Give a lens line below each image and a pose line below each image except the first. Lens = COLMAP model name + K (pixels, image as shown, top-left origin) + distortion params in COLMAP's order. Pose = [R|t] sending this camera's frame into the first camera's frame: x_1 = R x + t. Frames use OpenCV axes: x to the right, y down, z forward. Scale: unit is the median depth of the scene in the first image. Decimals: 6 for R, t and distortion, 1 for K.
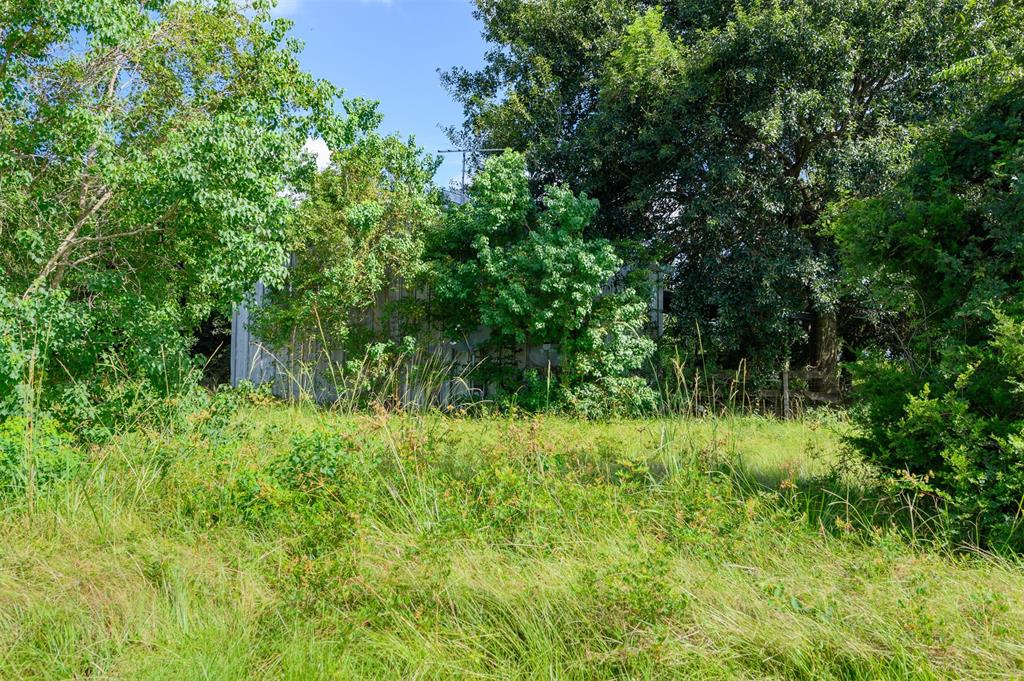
lens RADIAL K [[825.6, 0, 522.0], [0, 825.6, 340.9], [0, 0, 1]] dist [-0.001559, 0.001198]
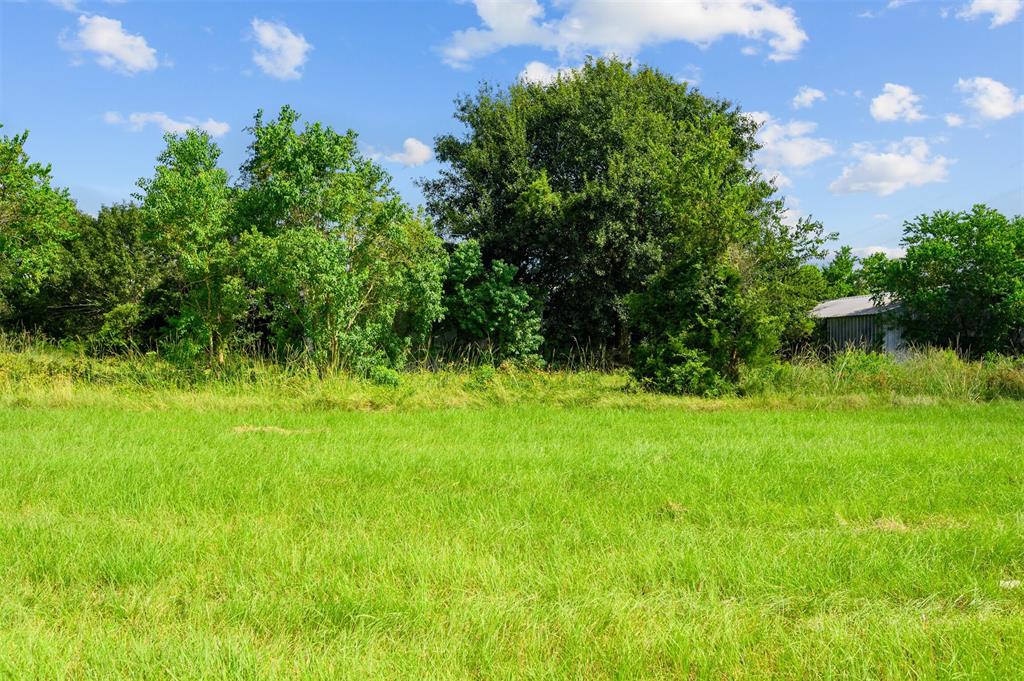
lens RADIAL K [[751.5, 0, 502.9], [0, 751.5, 336.7], [0, 0, 1]] dist [-0.000717, -0.000432]
pose [[0.980187, 0.001123, 0.198071, -0.317249], [-0.004308, 0.999868, 0.015650, -0.029131], [-0.198027, -0.016193, 0.980063, -0.827691]]
